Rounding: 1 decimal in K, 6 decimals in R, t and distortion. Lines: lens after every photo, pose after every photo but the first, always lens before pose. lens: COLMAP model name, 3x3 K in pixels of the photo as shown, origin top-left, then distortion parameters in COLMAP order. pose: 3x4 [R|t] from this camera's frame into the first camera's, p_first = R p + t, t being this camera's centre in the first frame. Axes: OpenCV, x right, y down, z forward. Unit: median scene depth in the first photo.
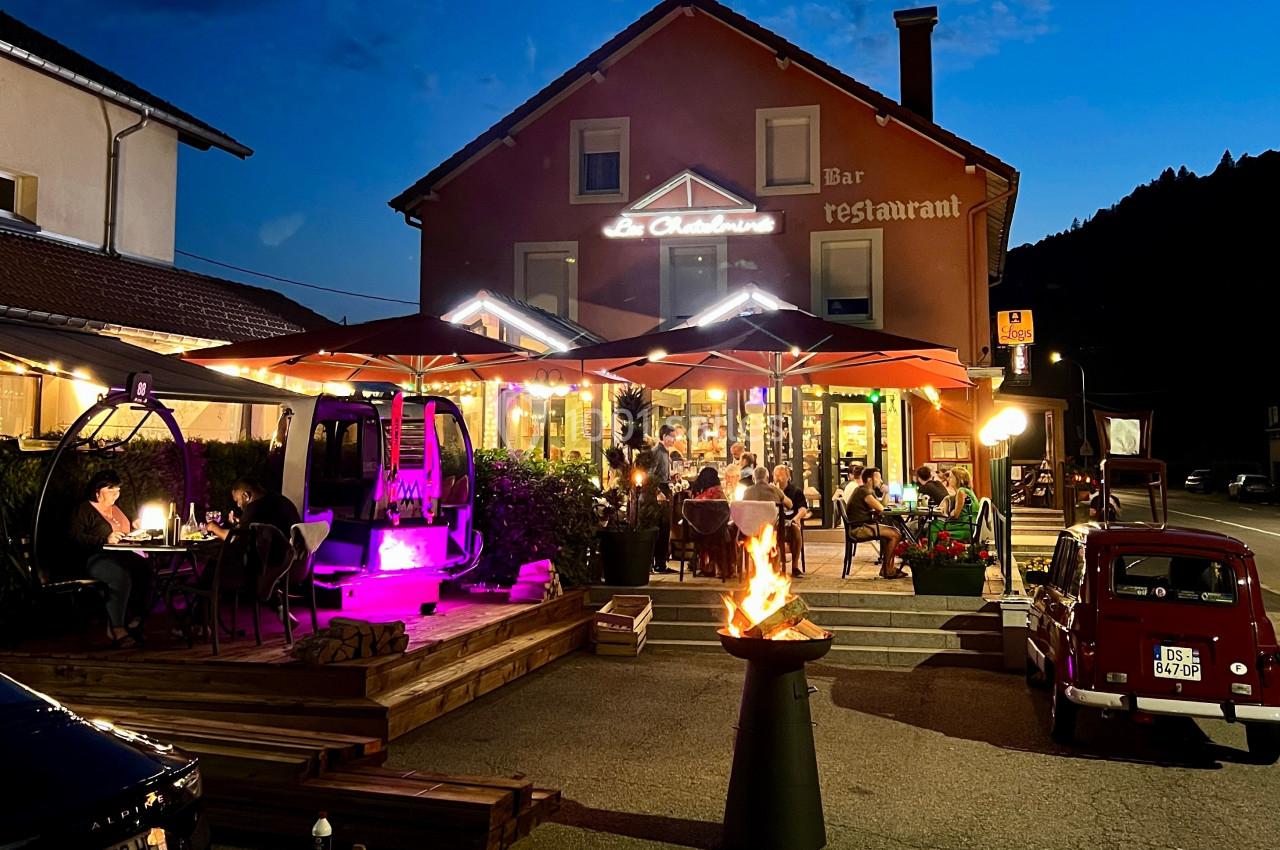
lens RADIAL K [[1281.6, 0, 643.0], [0, 1281.6, 426.0], [0, 0, 1]] dist [0.023844, 0.000000]
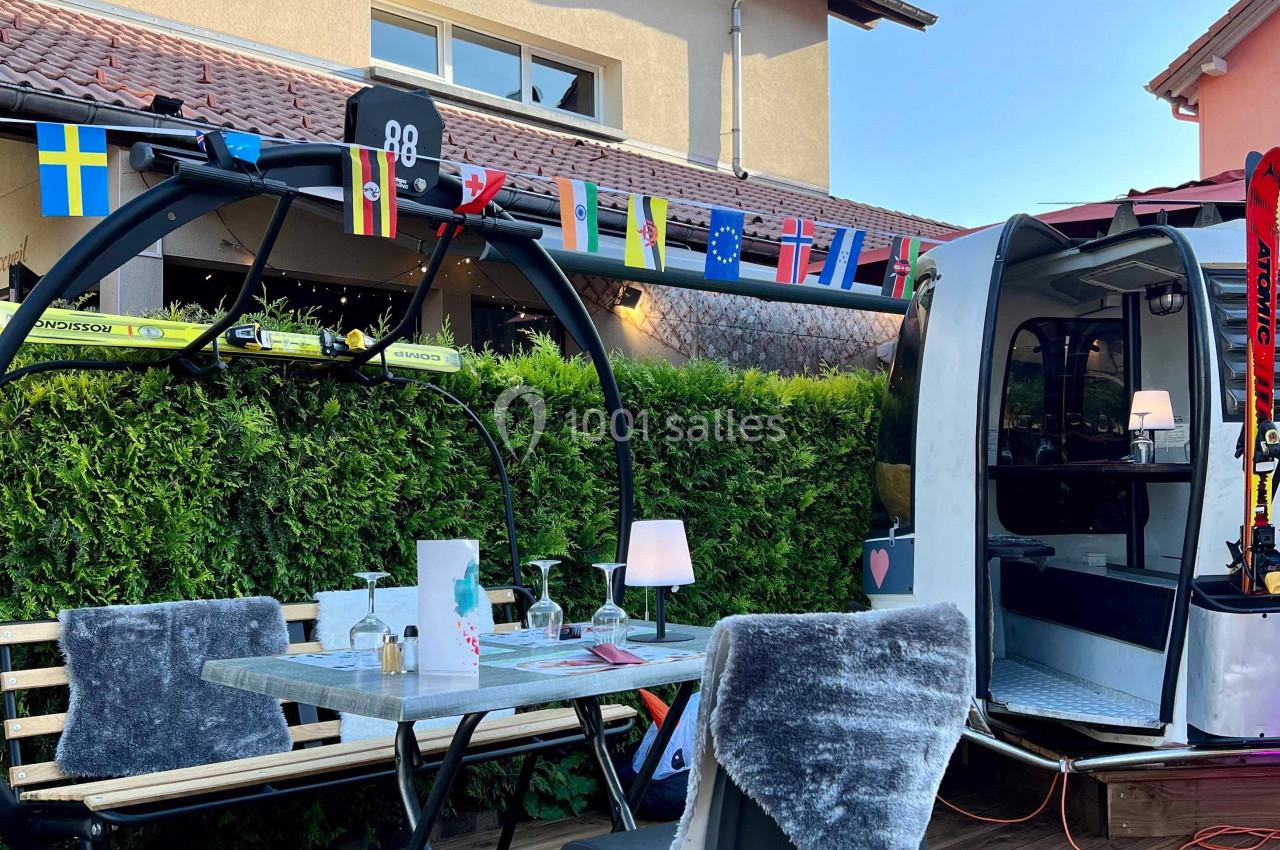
lens RADIAL K [[1281.6, 0, 644.6], [0, 1281.6, 421.7], [0, 0, 1]] dist [0.023844, 0.000000]
pose [[0.845760, -0.043701, -0.531771, -0.134540], [0.026214, 0.998840, -0.040392, 0.039027], [0.532919, 0.020222, 0.845925, 0.575793]]
